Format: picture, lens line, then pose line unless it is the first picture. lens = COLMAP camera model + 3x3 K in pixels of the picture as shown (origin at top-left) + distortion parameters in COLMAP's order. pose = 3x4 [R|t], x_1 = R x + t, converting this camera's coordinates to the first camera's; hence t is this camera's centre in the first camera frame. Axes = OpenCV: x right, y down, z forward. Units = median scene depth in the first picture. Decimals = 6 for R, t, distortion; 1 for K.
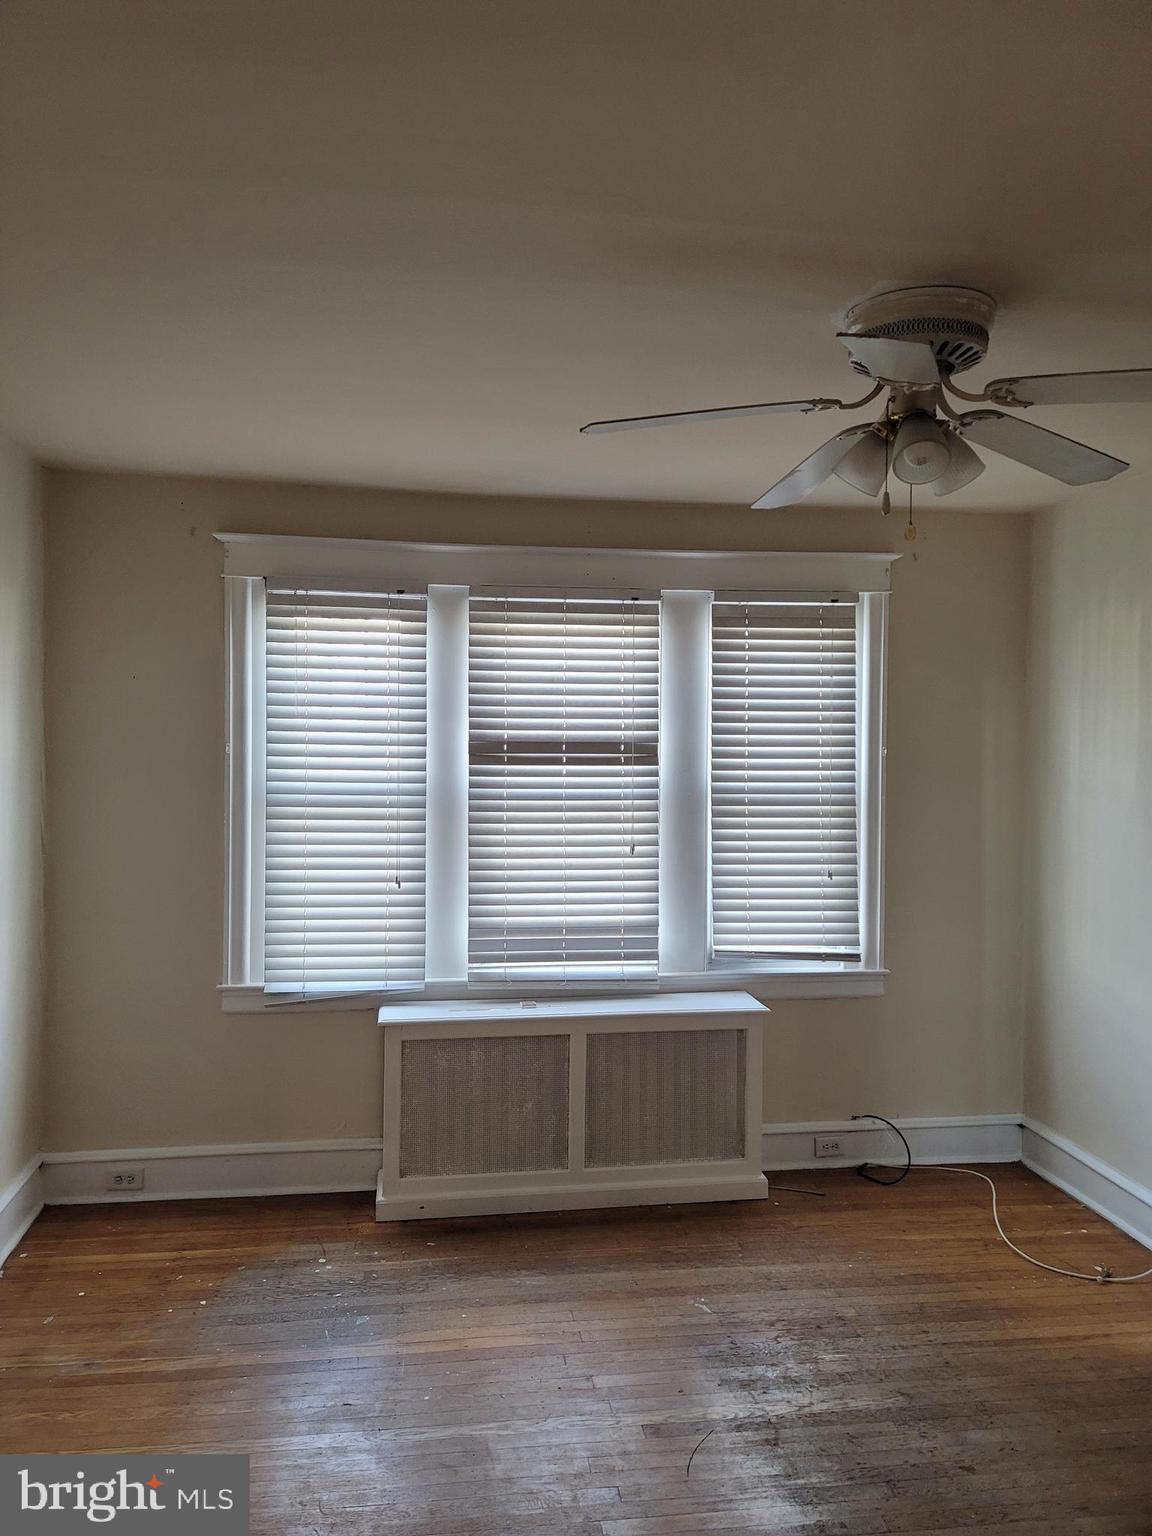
lens RADIAL K [[1133.5, 0, 580.1], [0, 1133.5, 764.8], [0, 0, 1]] dist [0.058272, -0.005253]
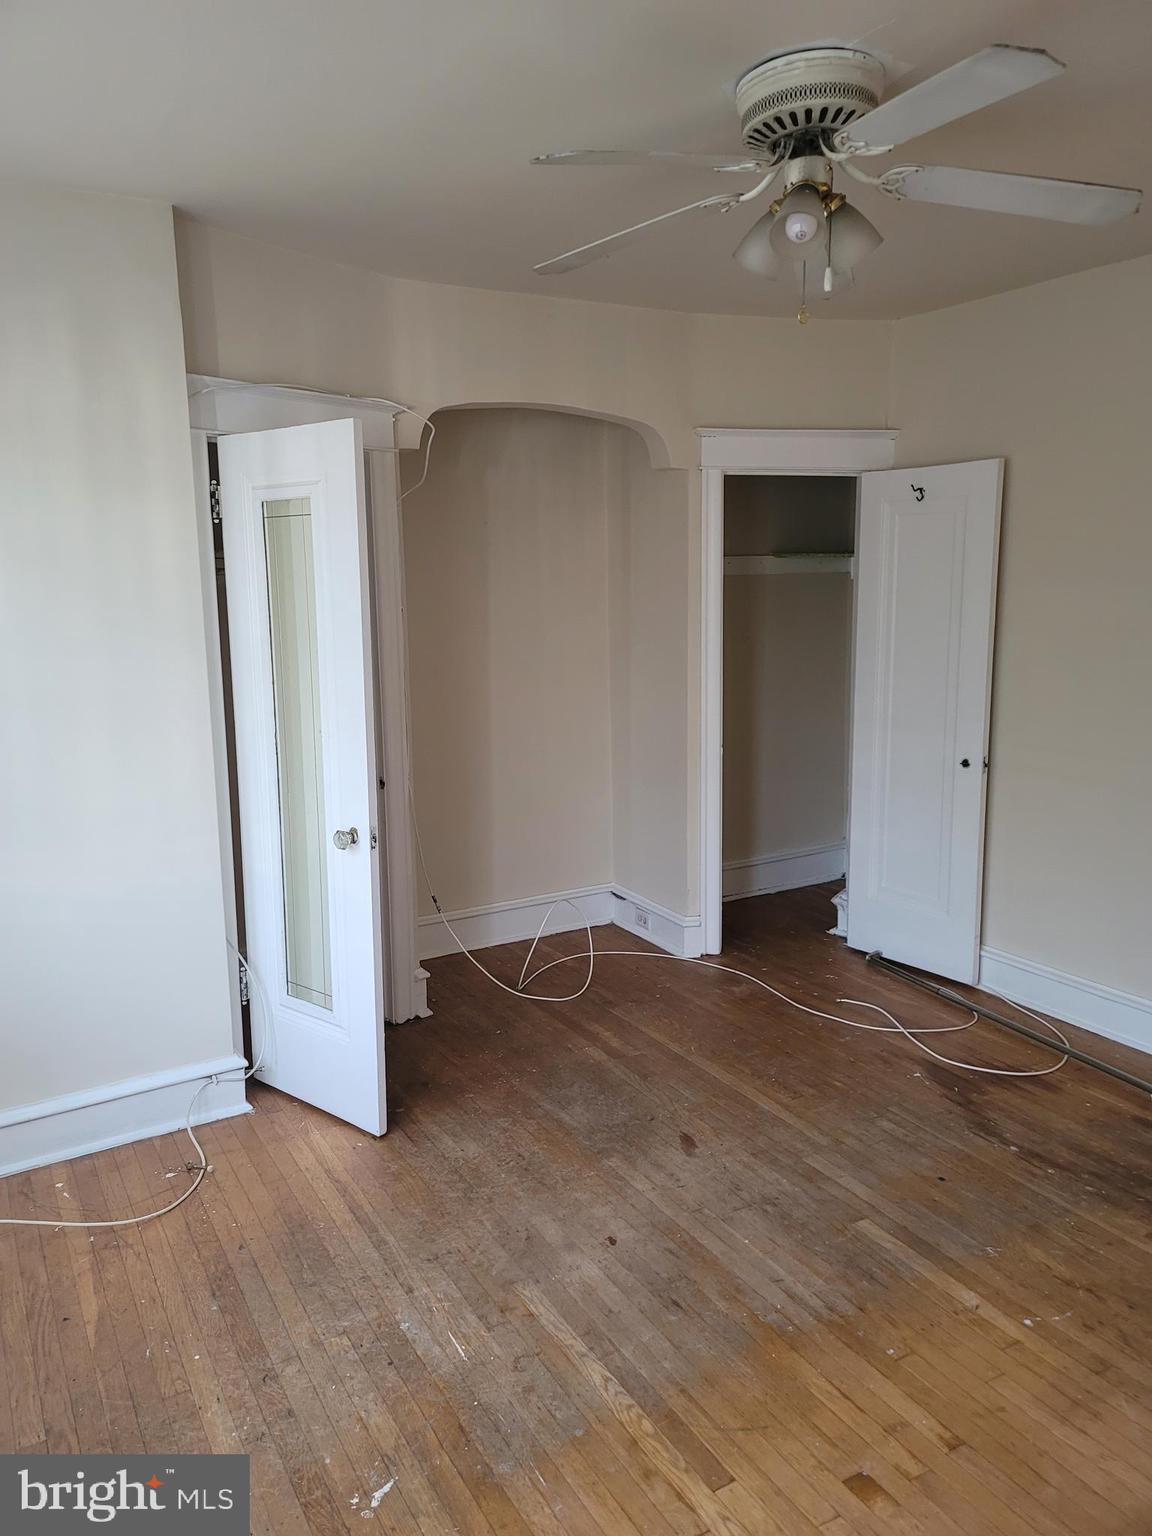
lens RADIAL K [[1133.5, 0, 580.7], [0, 1133.5, 768.7], [0, 0, 1]] dist [0.058272, -0.005253]
pose [[-0.355291, -0.161560, 0.920688, -0.396483], [0.065883, 0.978173, 0.197071, 0.003827], [-0.932431, 0.130675, -0.336892, 1.018953]]
